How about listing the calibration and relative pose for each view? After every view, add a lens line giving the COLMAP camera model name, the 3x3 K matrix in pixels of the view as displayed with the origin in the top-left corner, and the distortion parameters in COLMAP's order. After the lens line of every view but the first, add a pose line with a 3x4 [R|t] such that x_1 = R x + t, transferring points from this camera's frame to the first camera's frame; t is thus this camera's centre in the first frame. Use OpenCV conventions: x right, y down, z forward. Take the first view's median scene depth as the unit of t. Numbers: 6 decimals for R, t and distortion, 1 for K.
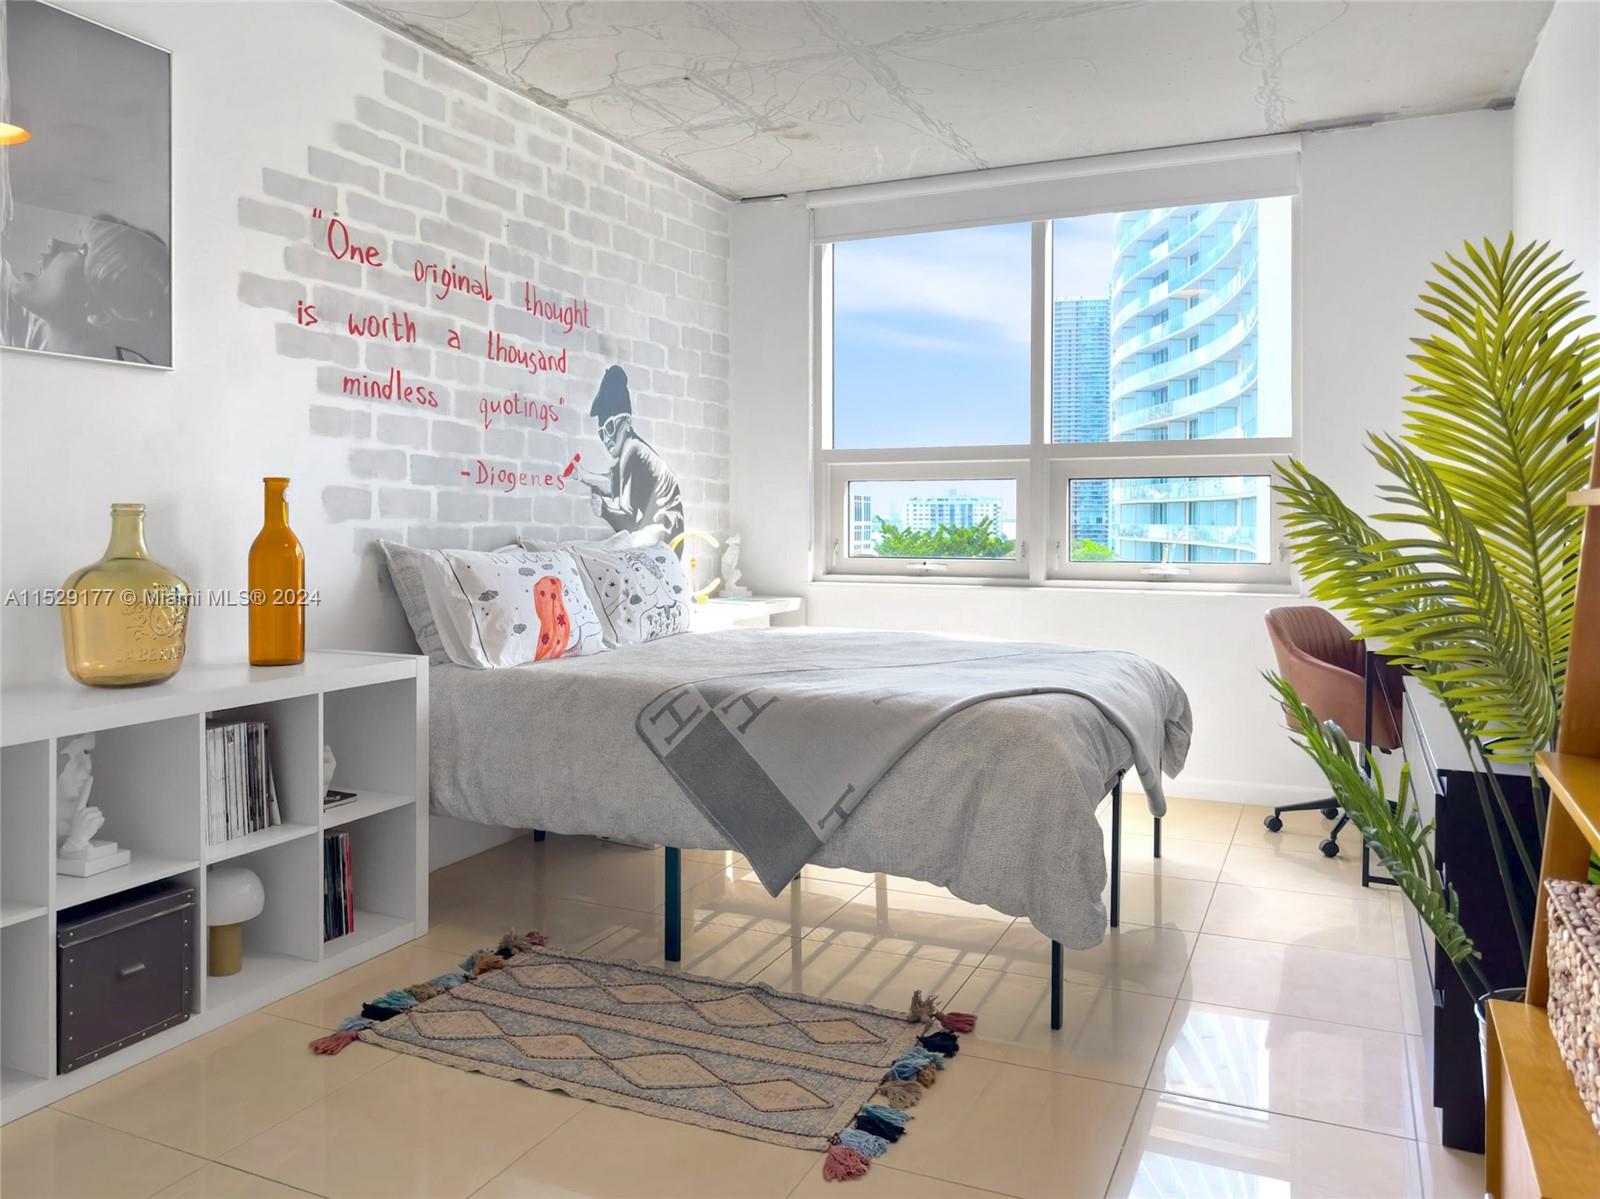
lens RADIAL K [[1170.8, 0, 792.4], [0, 1170.8, 600.7], [0, 0, 1]] dist [-0.001386, -0.003741]
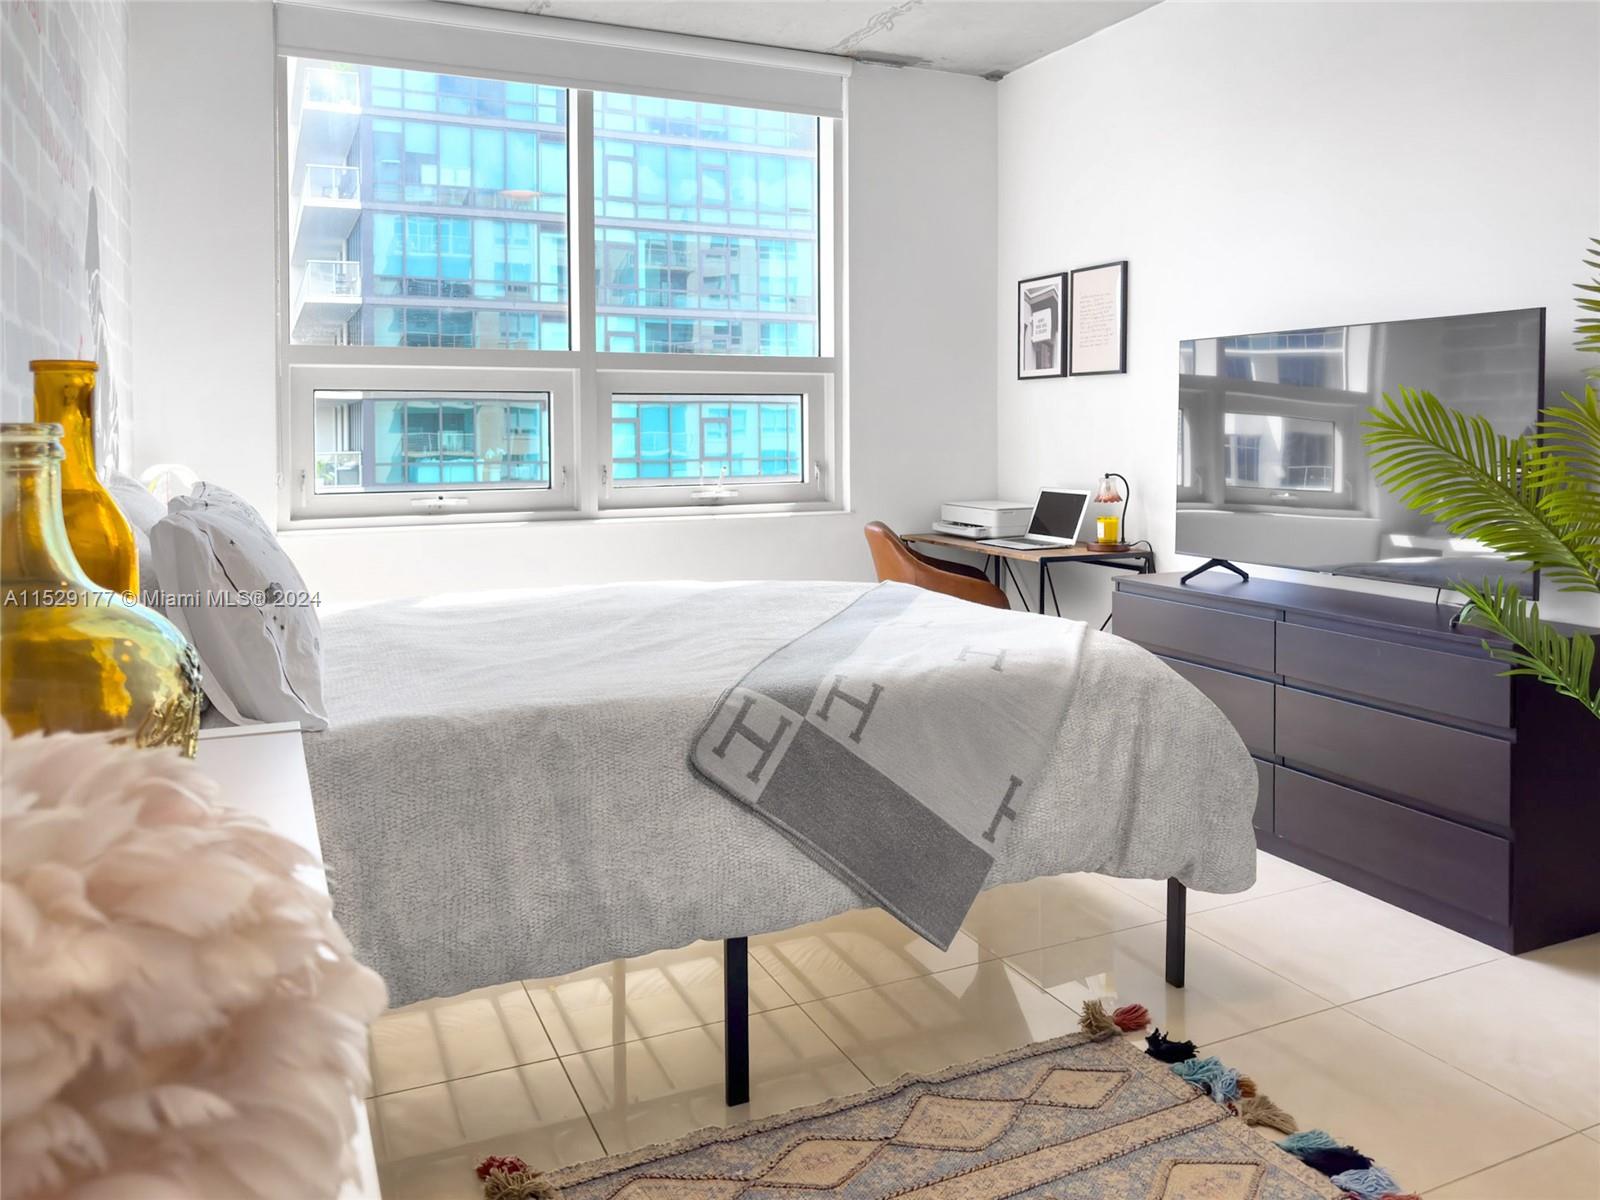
lens RADIAL K [[1216.8, 0, 802.1], [0, 1216.8, 500.0], [0, 0, 1]] dist [-0.008230, -0.008546]
pose [[0.647084, -0.048191, 0.760894, -0.609557], [0.061141, 0.998066, 0.011216, -0.044361], [-0.759963, 0.039264, 0.648779, 0.522805]]
